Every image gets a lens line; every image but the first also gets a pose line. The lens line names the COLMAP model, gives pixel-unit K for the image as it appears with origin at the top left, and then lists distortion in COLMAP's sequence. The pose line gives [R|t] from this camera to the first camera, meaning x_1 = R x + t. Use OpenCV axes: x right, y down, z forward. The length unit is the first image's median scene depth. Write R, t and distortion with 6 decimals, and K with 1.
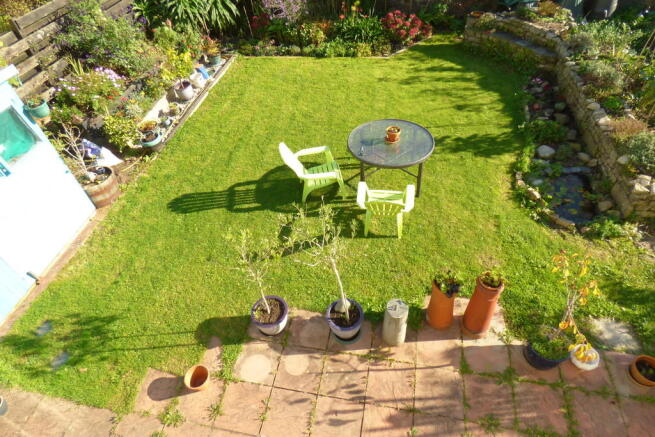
lens RADIAL K [[397.3, 0, 326.9], [0, 397.3, 220.5], [0, 0, 1]] dist [-0.007569, -0.002614]
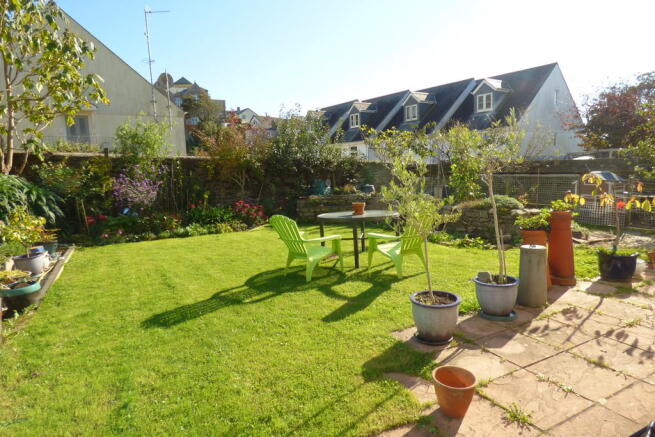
lens RADIAL K [[397.3, 0, 323.5], [0, 397.3, 220.5], [0, 0, 1]] dist [-0.007569, -0.002614]
pose [[0.783458, -0.043864, 0.619894, -0.732533], [0.437862, 0.746811, -0.500550, 0.387176], [-0.440988, 0.663588, 0.604302, 0.541101]]
